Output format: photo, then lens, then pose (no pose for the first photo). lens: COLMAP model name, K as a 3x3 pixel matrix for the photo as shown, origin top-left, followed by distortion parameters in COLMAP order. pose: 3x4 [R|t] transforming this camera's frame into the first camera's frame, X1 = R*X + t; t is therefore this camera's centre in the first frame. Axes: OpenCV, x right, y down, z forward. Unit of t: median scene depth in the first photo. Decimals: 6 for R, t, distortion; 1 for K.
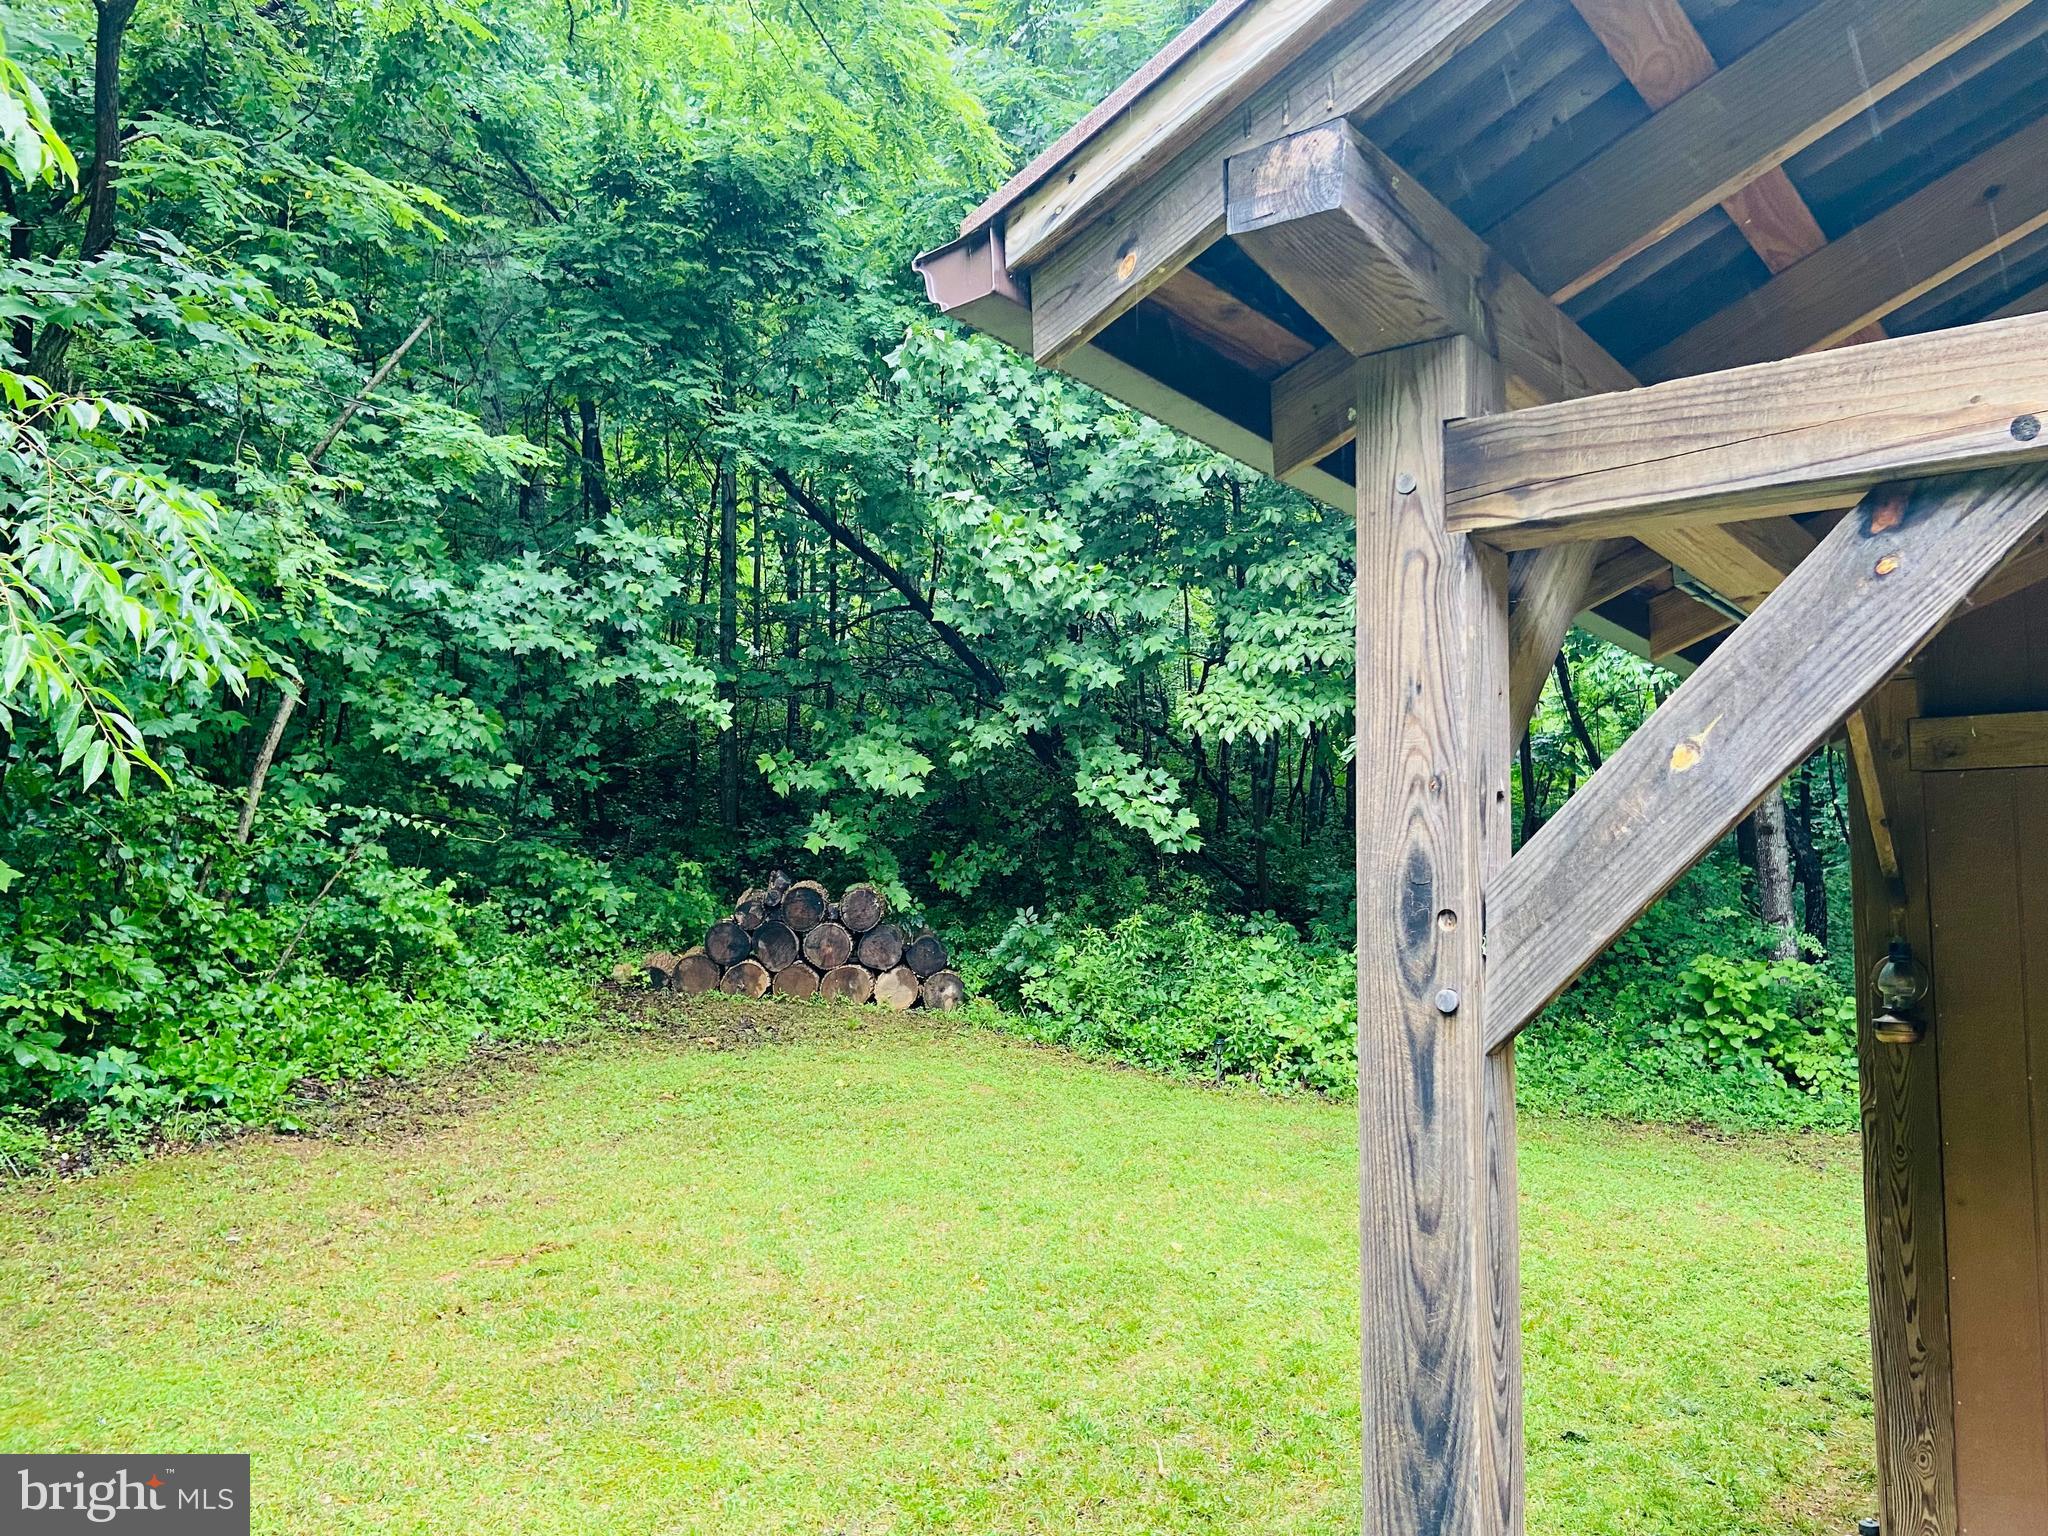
lens RADIAL K [[1563.6, 0, 1041.1], [0, 1563.6, 766.9], [0, 0, 1]] dist [0.081328, -0.062328]
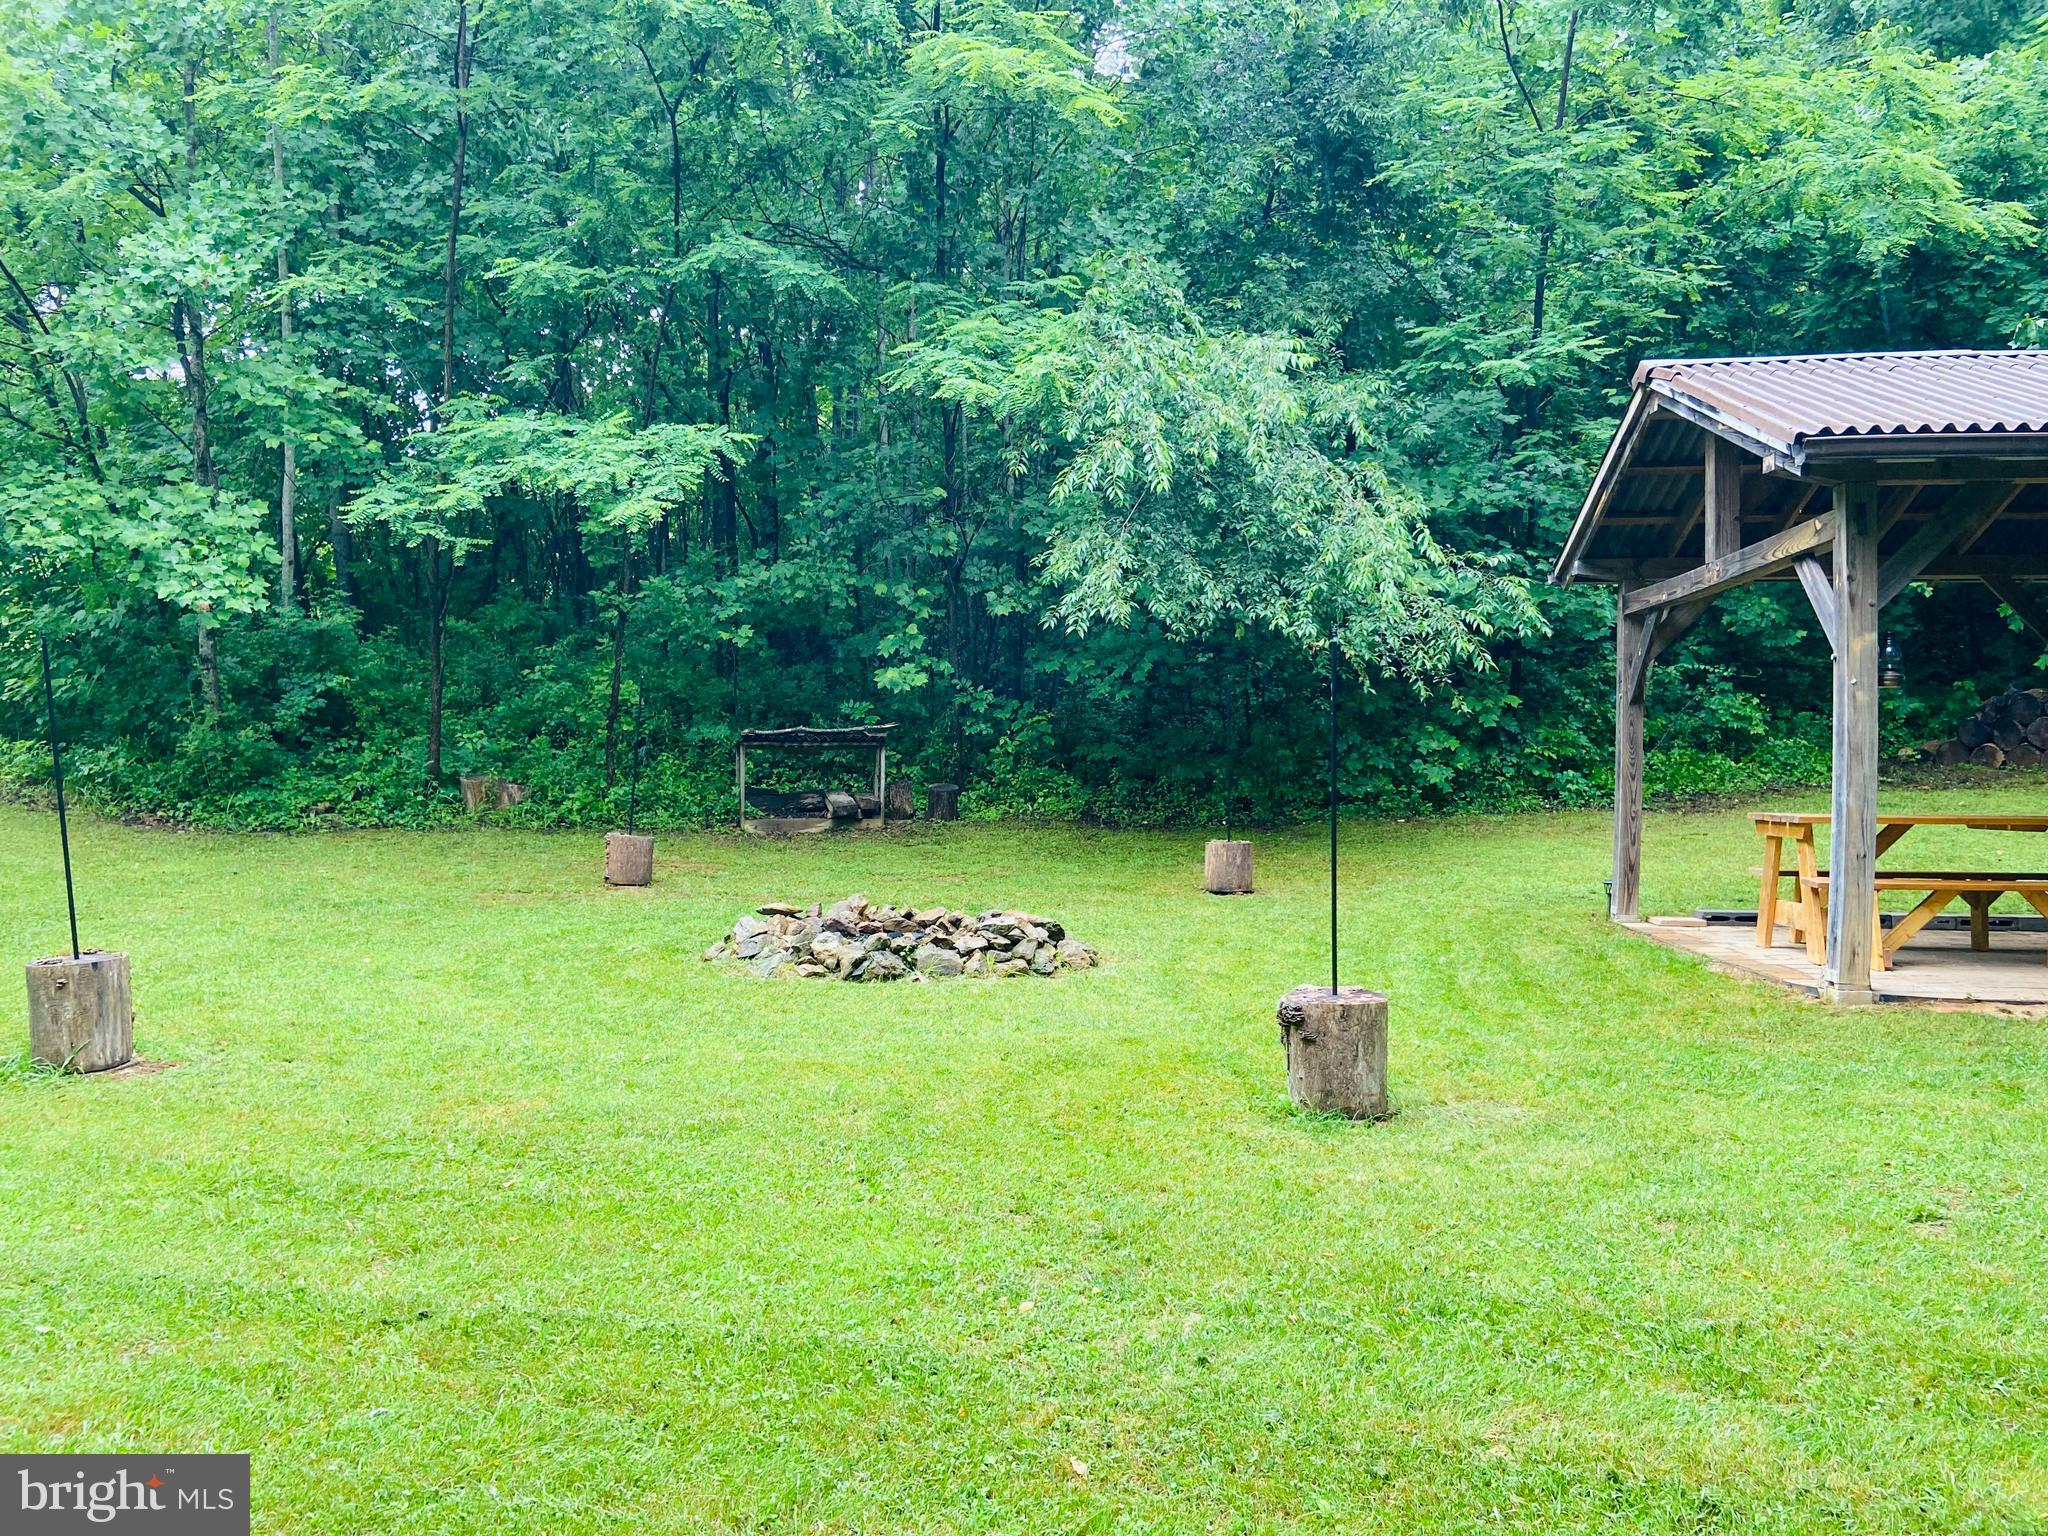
lens RADIAL K [[1563.6, 0, 1029.2], [0, 1563.6, 765.1], [0, 0, 1]] dist [0.081328, -0.062328]
pose [[0.555504, -0.020127, -0.831270, 0.574998], [0.096487, 0.994514, 0.040398, -0.006700], [0.825897, -0.102648, 0.554398, -0.610229]]
